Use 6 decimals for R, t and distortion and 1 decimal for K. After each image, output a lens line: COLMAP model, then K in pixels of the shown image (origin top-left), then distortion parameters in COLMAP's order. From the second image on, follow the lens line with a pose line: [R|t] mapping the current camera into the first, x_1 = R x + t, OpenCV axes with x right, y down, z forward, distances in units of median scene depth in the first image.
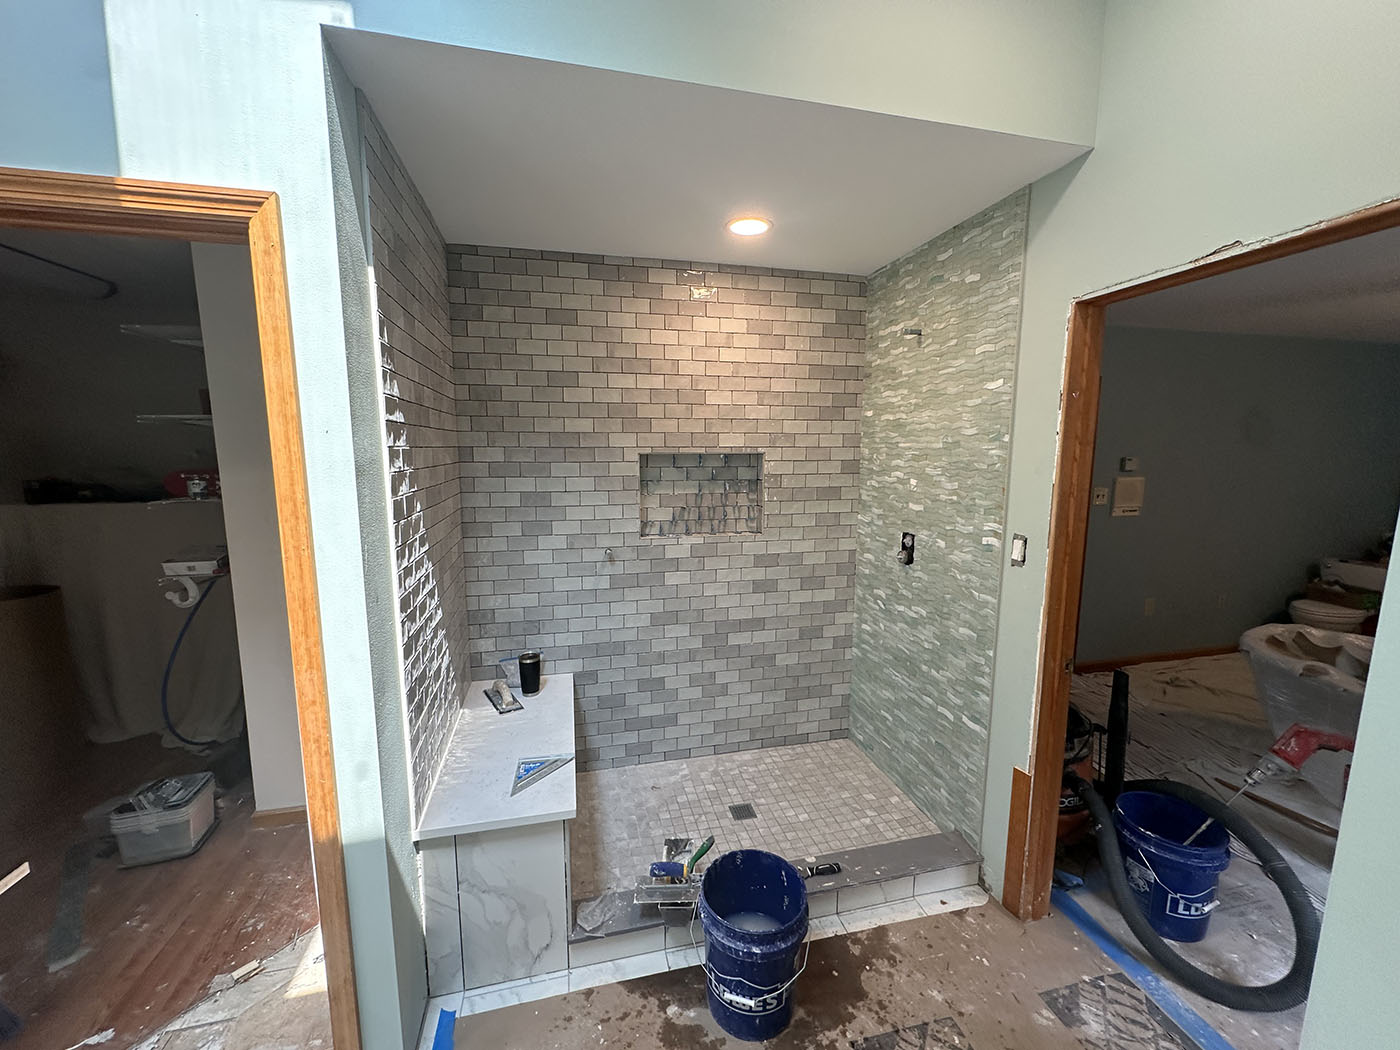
lens RADIAL K [[558.0, 0, 701.1], [0, 558.0, 522.9], [0, 0, 1]] dist [-0.003583, 0.000749]
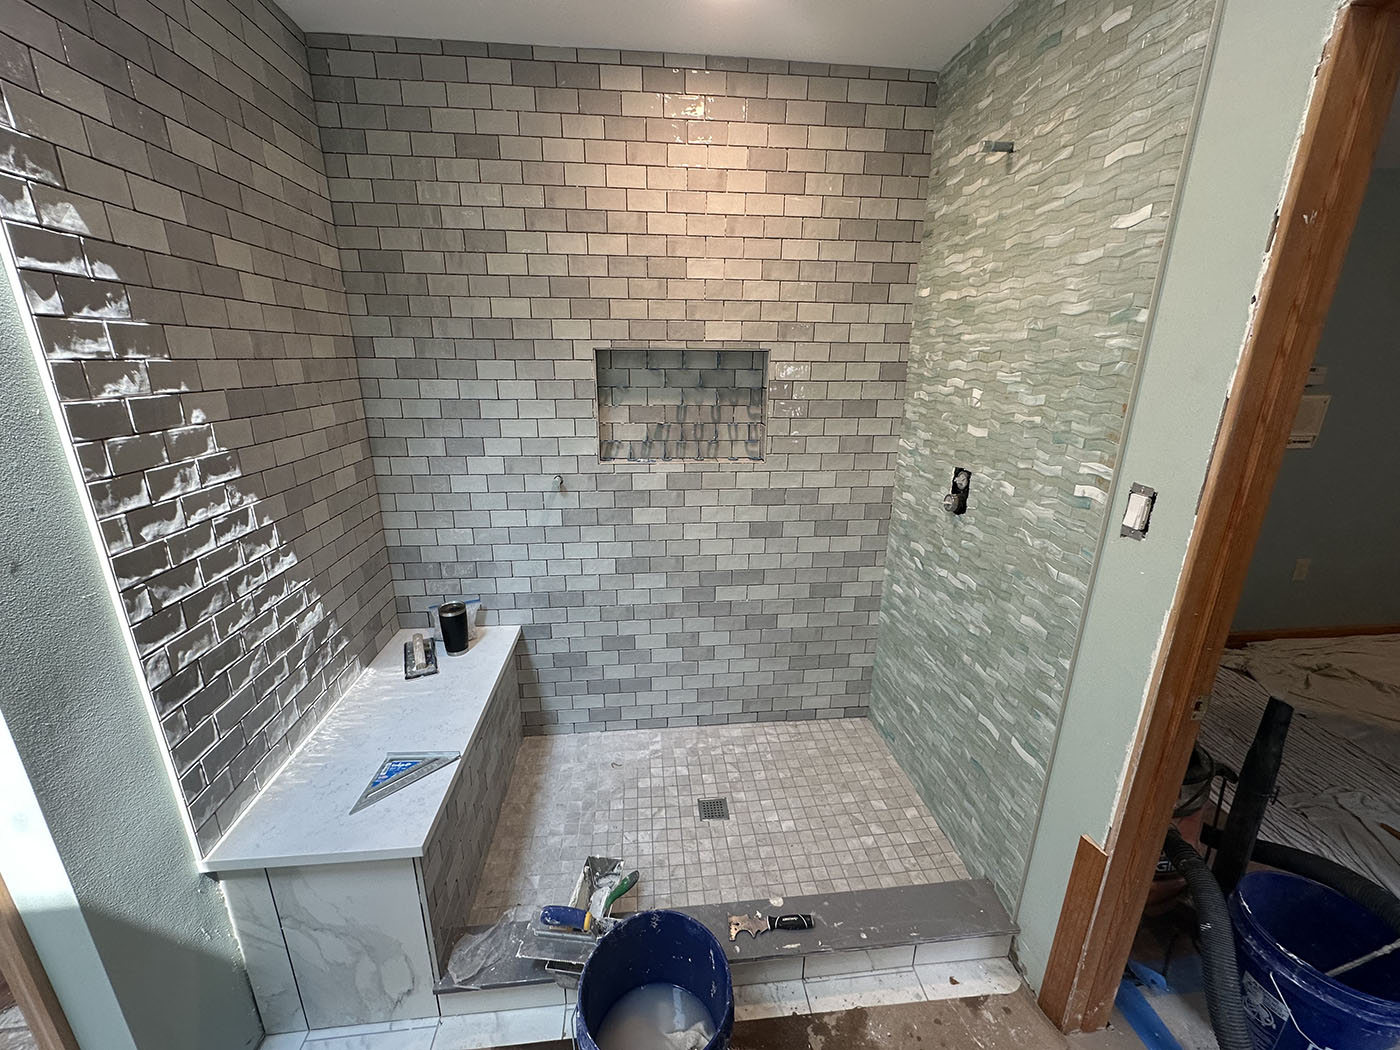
lens RADIAL K [[558.0, 0, 701.2], [0, 558.0, 523.1], [0, 0, 1]] dist [-0.003583, 0.000749]
pose [[0.991521, 0.044780, -0.121987, 0.133041], [-0.025521, 0.987571, 0.155089, -0.014347], [0.127415, -0.150661, 0.980340, 0.261788]]
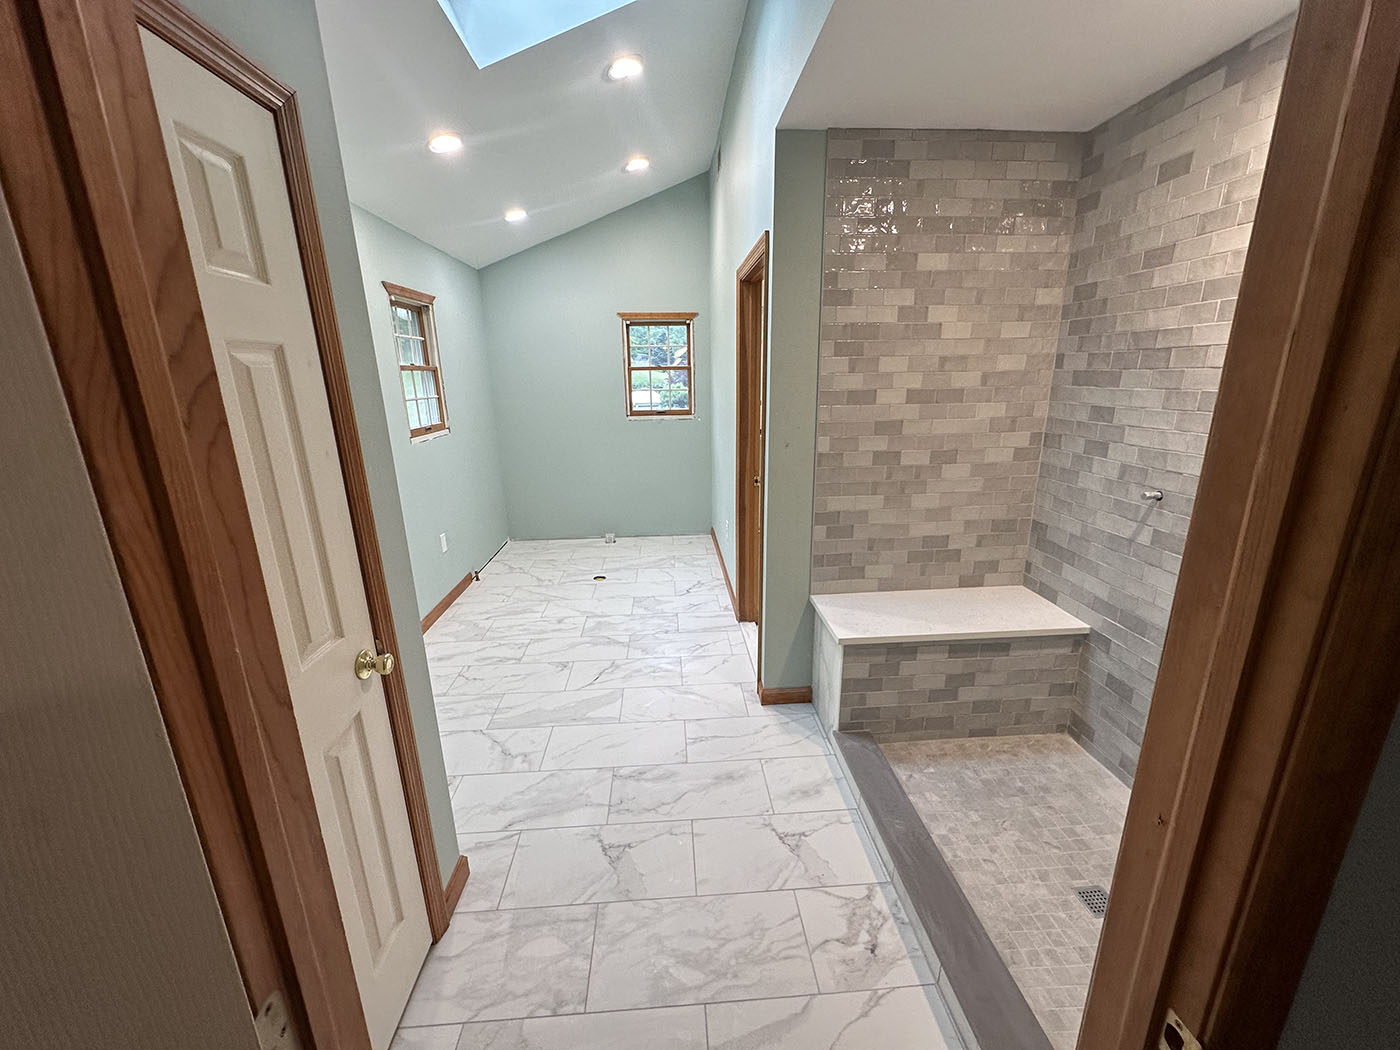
lens RADIAL K [[558.0, 0, 702.8], [0, 558.0, 522.9], [0, 0, 1]] dist [-0.003583, 0.000749]
pose [[-0.169898, 0.254271, -0.952093, 0.660237], [-0.117435, 0.954030, 0.275744, -0.046470], [0.978439, 0.158658, -0.132227, 0.534108]]
